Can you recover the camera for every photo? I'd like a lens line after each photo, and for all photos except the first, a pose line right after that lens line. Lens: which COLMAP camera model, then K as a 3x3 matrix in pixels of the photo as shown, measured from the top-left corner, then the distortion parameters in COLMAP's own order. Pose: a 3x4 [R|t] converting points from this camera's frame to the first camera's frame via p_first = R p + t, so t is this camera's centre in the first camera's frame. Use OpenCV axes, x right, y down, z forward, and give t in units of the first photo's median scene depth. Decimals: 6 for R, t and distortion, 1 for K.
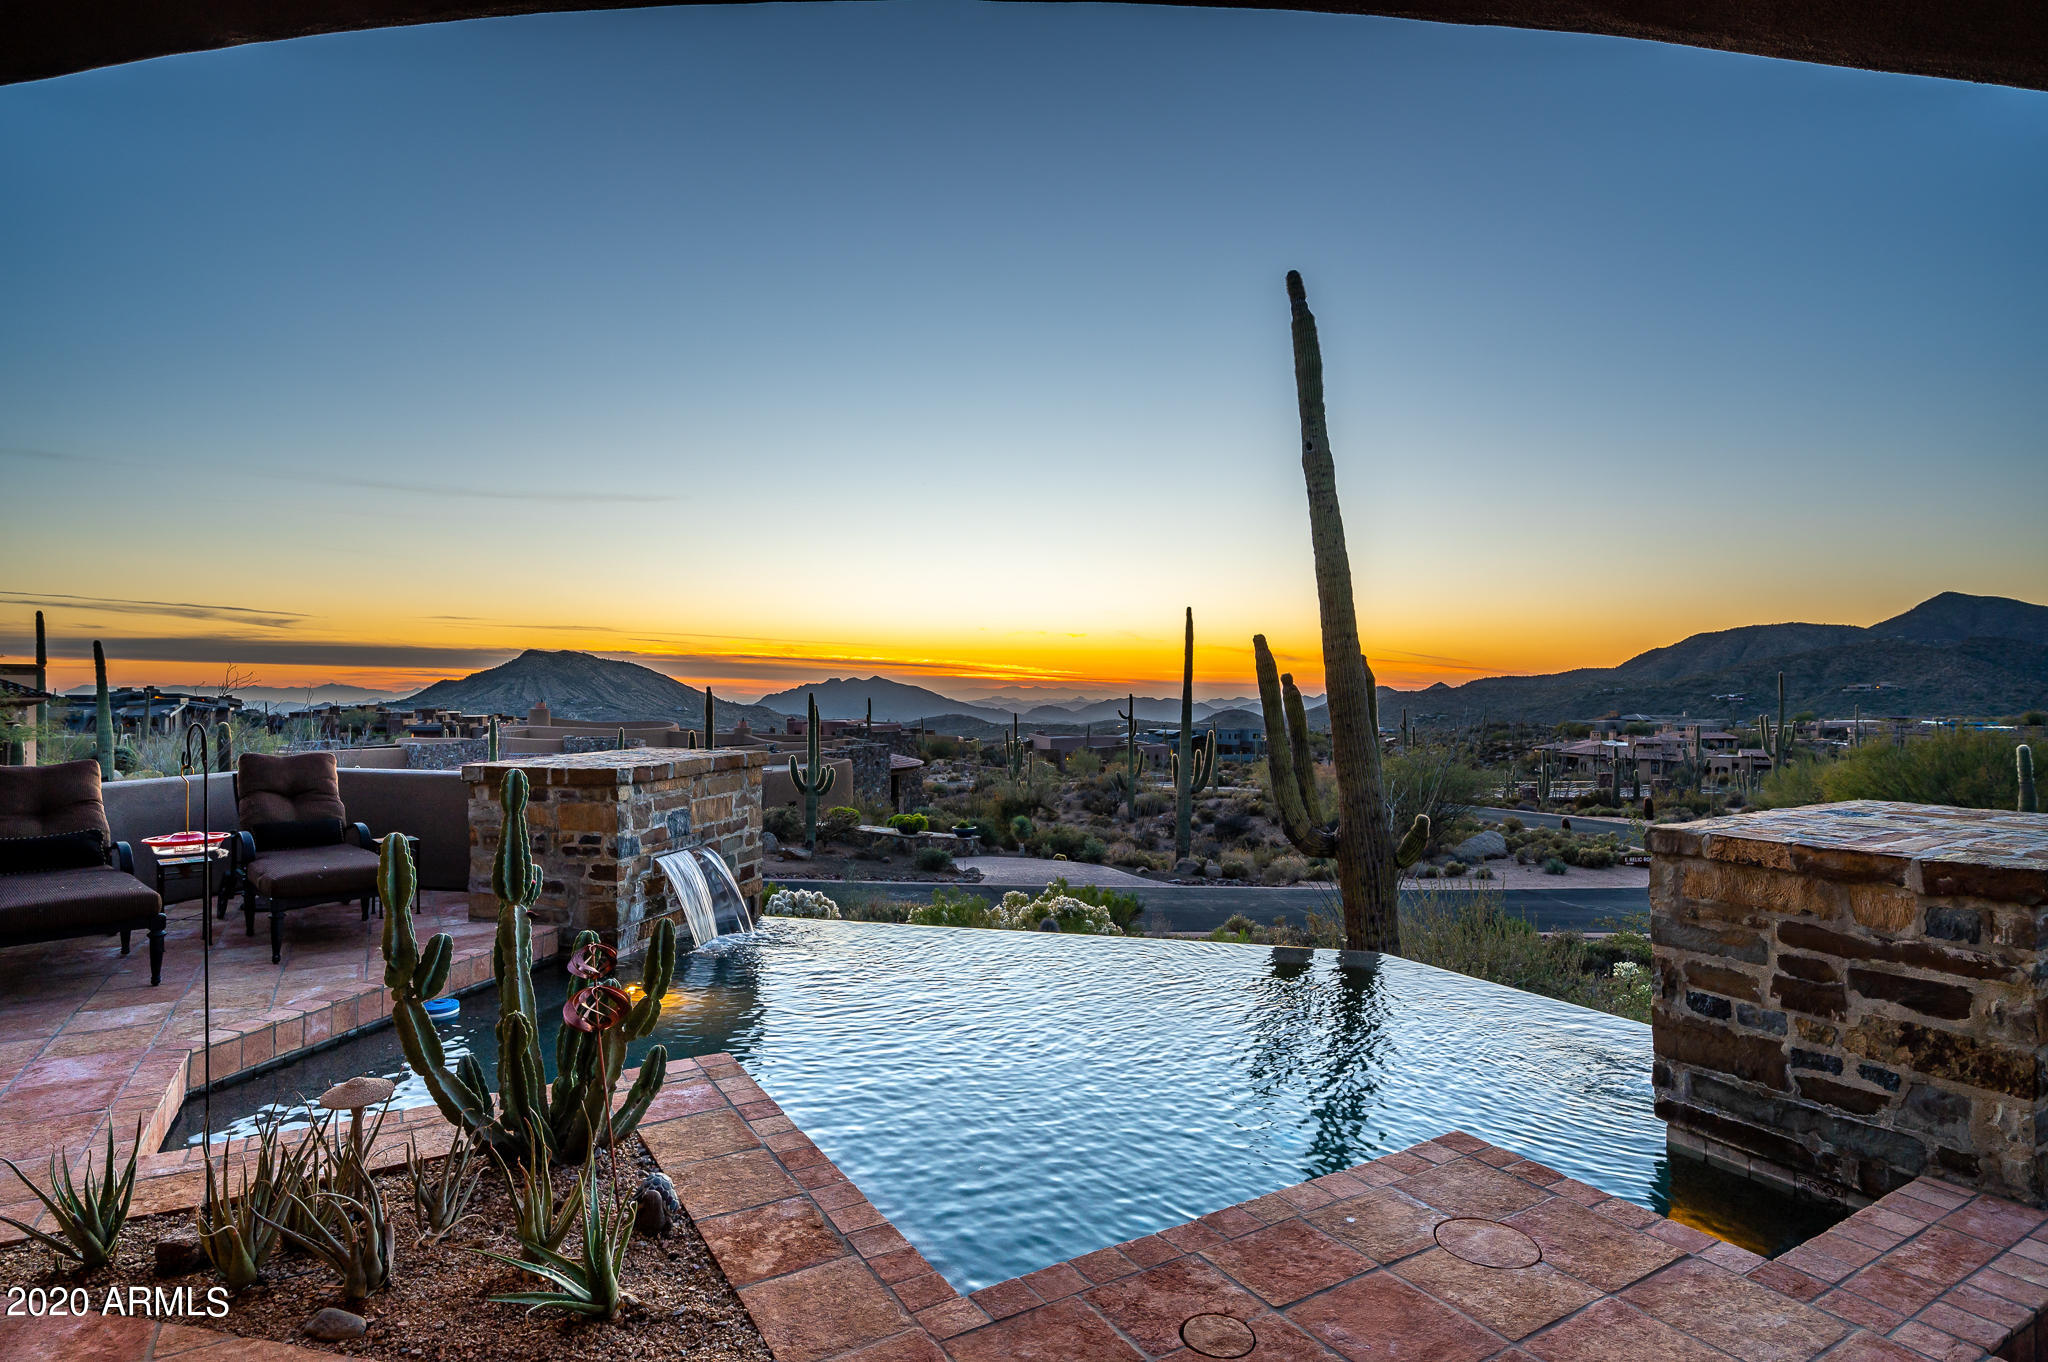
lens RADIAL K [[1063.5, 0, 1020.2], [0, 1063.5, 682.7], [0, 0, 1]] dist [0.001393, -0.000249]
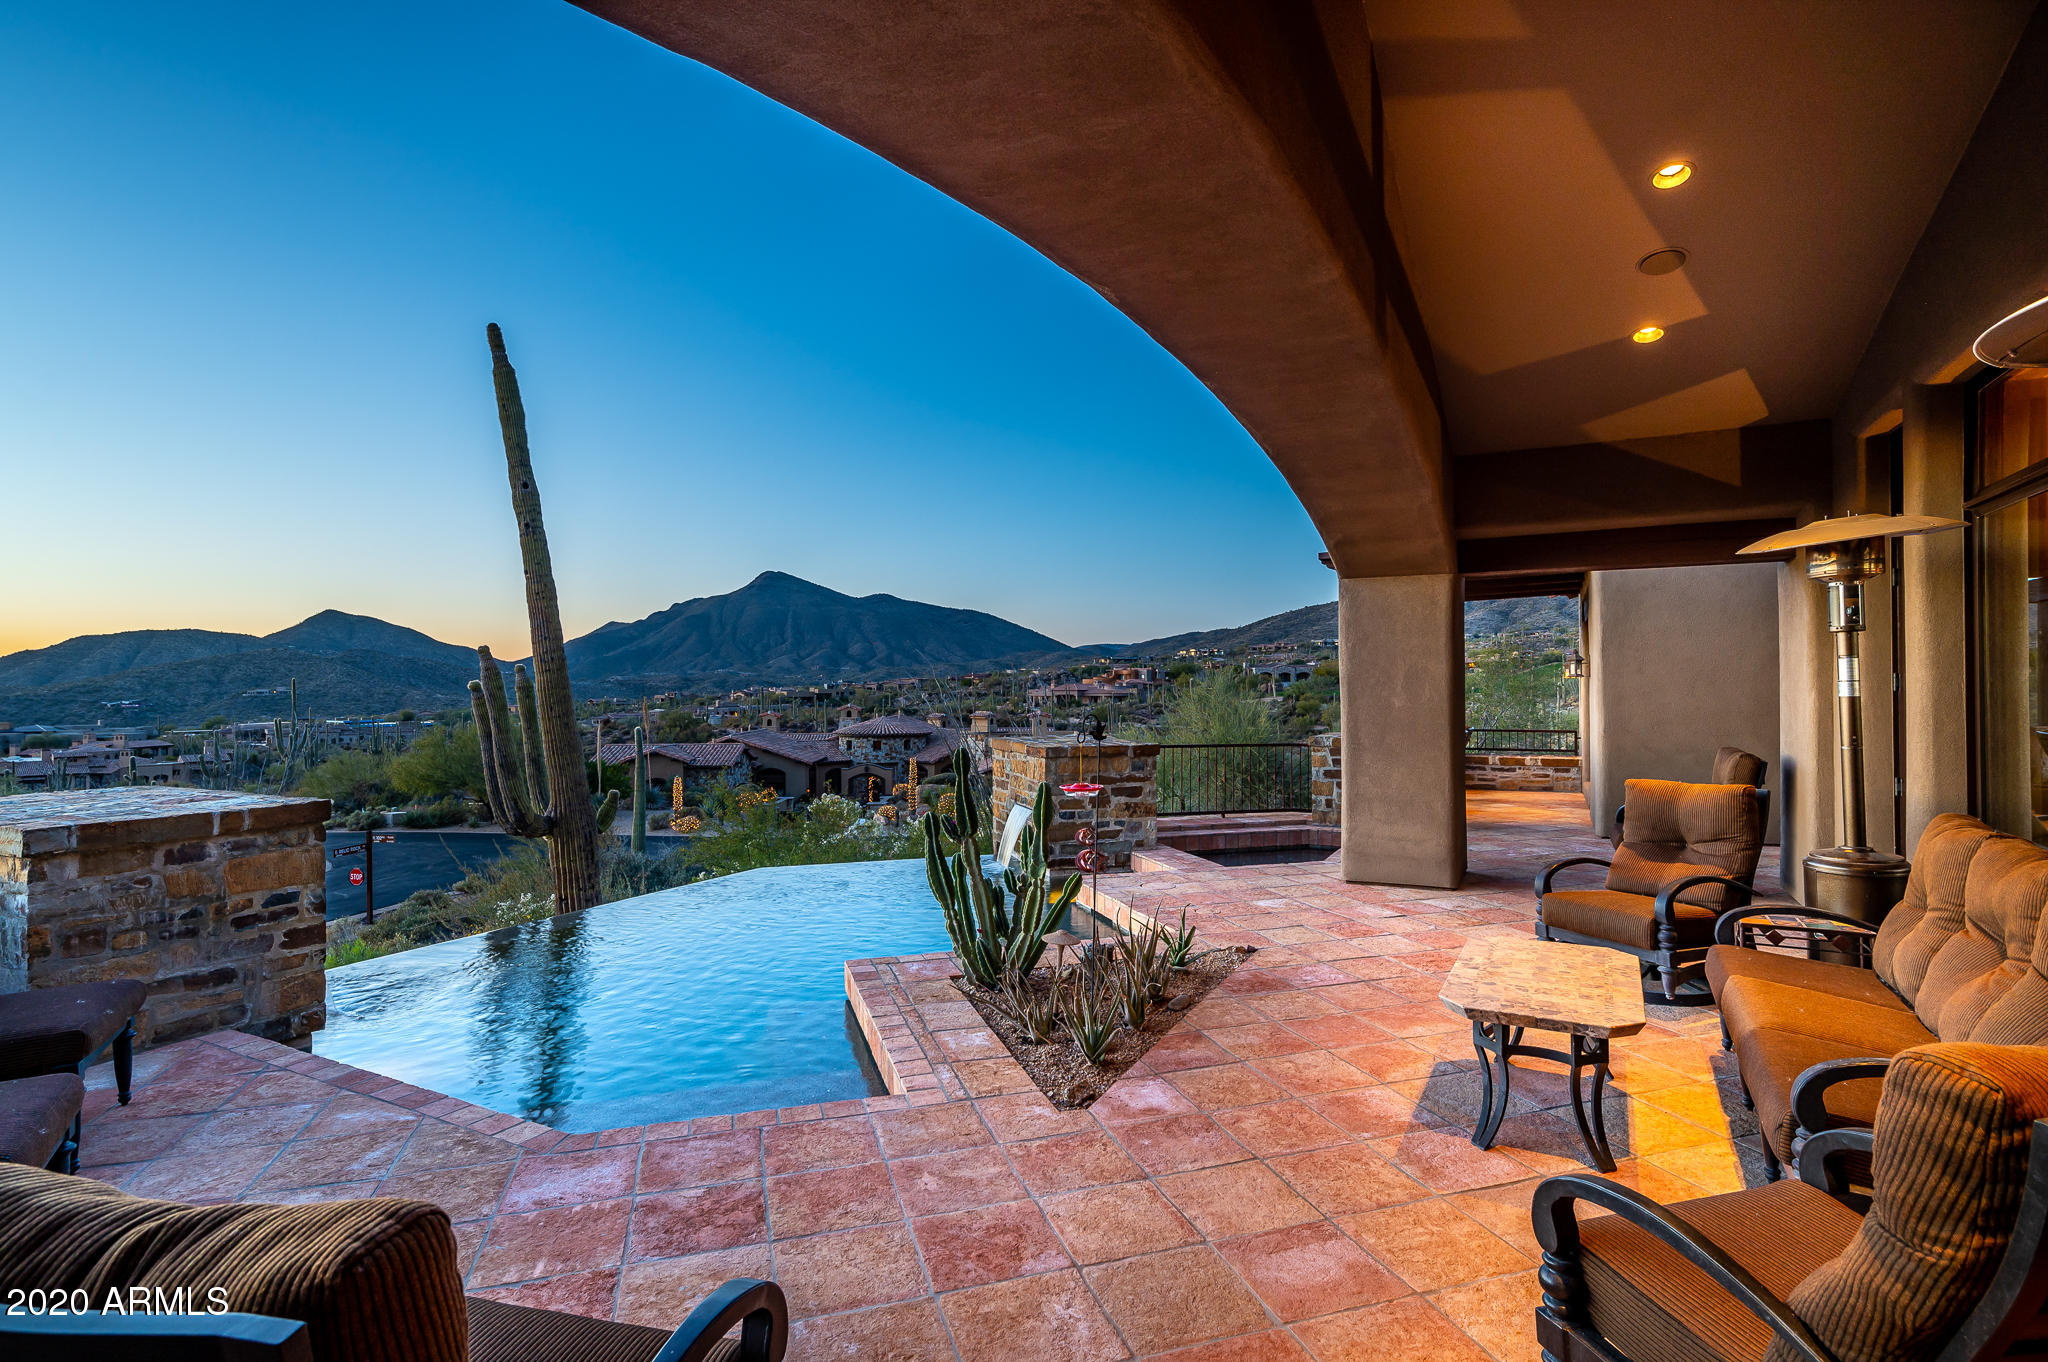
lens RADIAL K [[996.1, 0, 1024.0], [0, 996.1, 681.0], [0, 0, 1]] dist [-0.000820, 0.000077]
pose [[0.242123, 0.001935, 0.970244, -0.634812], [0.005147, 0.999981, -0.003279, -0.002260], [-0.970232, 0.005788, 0.242109, 0.203317]]
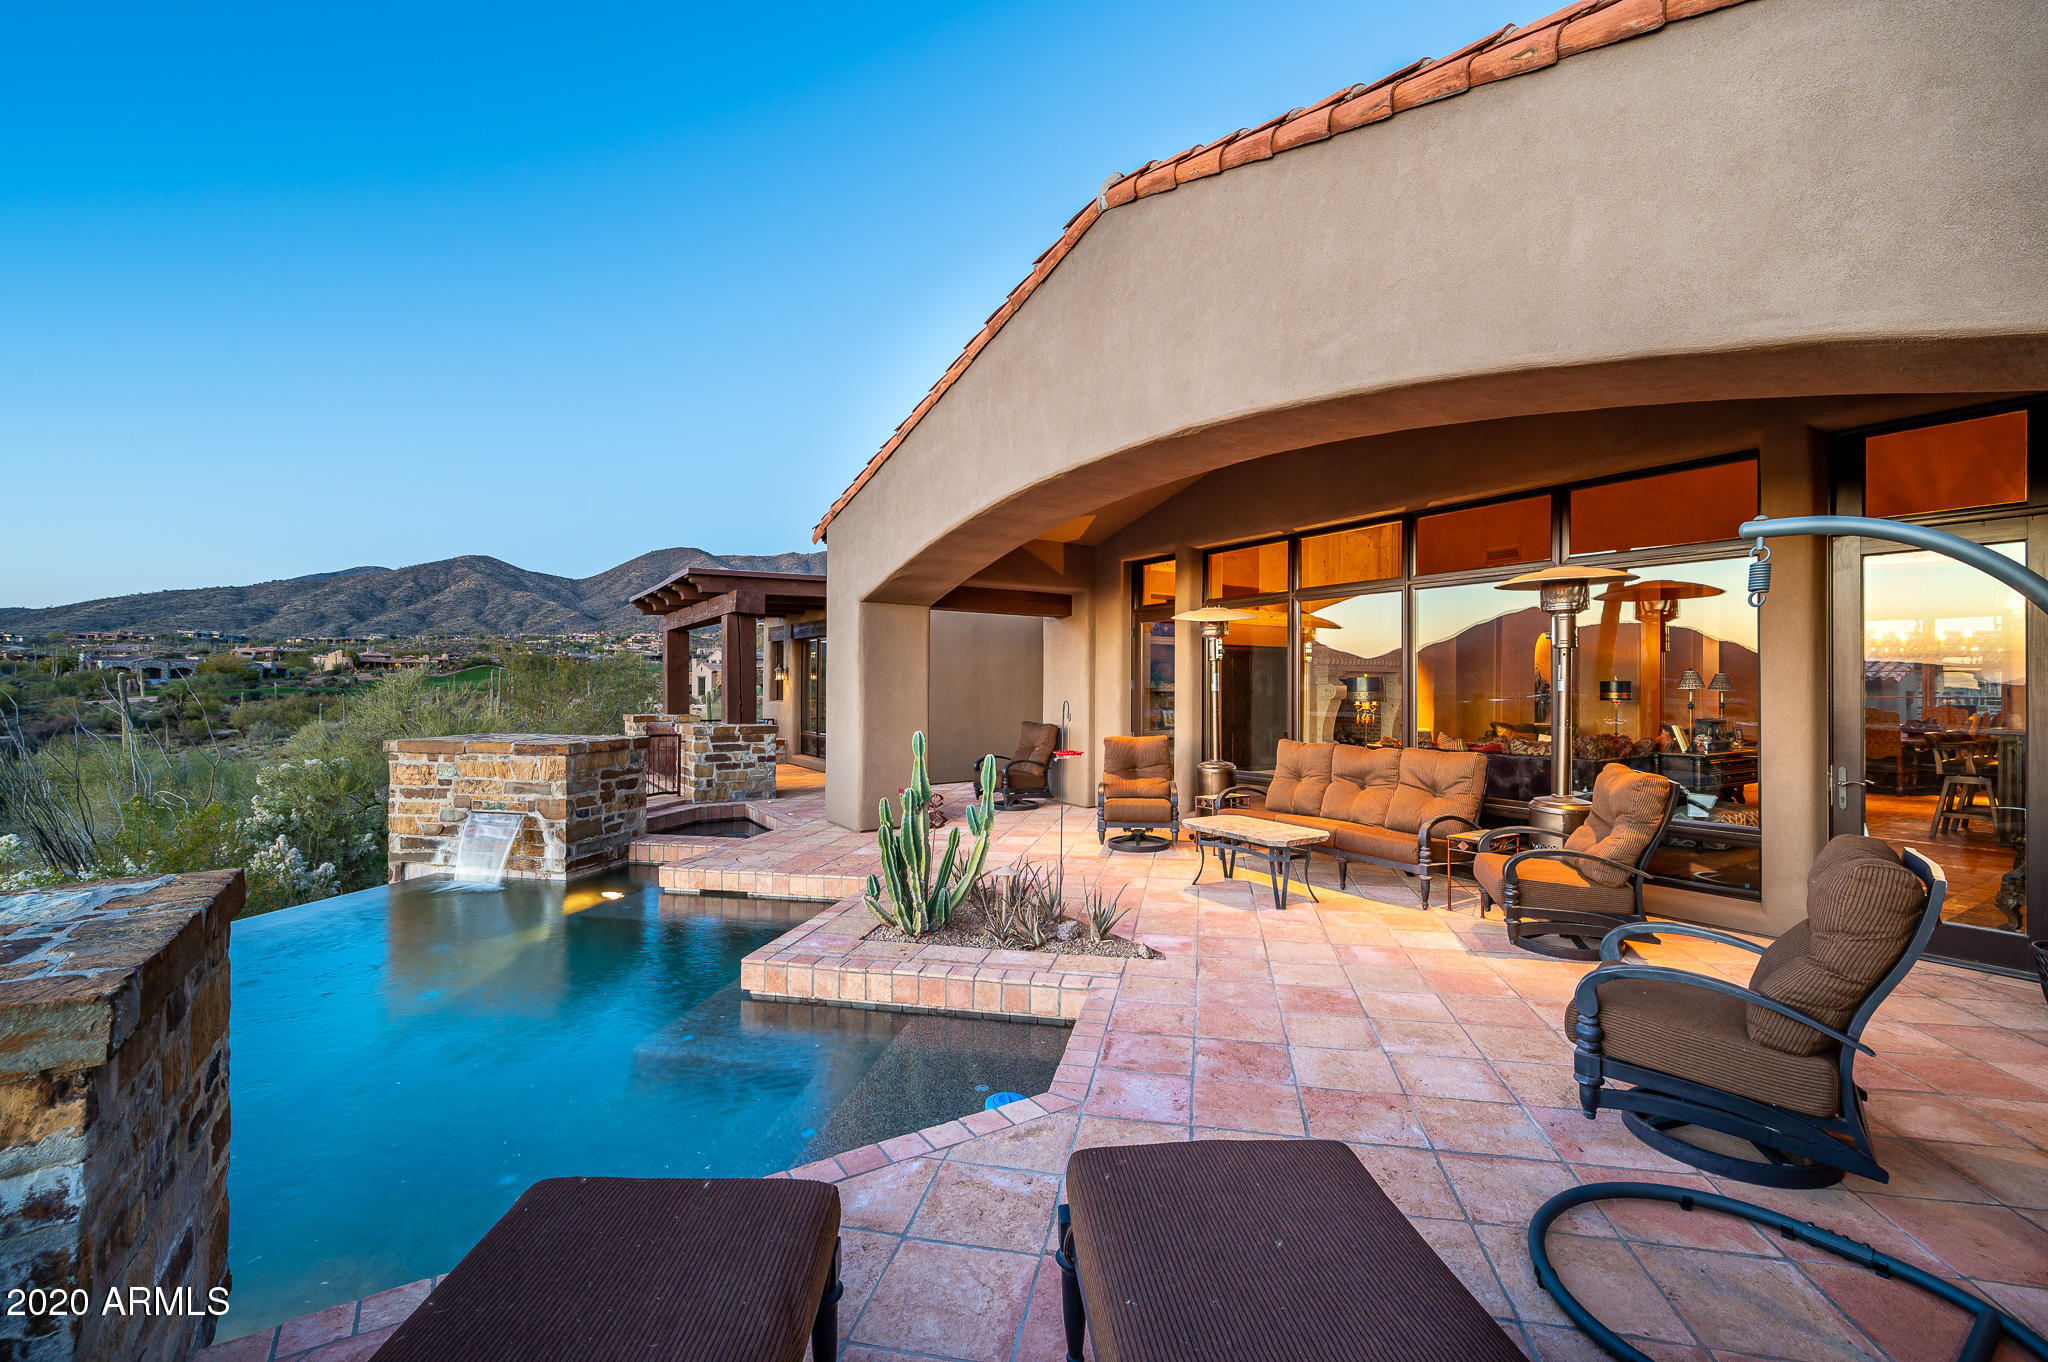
lens RADIAL K [[865.6, 0, 1024.0], [0, 865.6, 681.0], [0, 0, 1]] dist [0.000549, 0.000037]
pose [[-0.730251, -0.000929, 0.683178, -0.551618], [-0.006787, 0.999960, -0.005895, 0.002312], [-0.683145, -0.008942, -0.730228, 0.674720]]
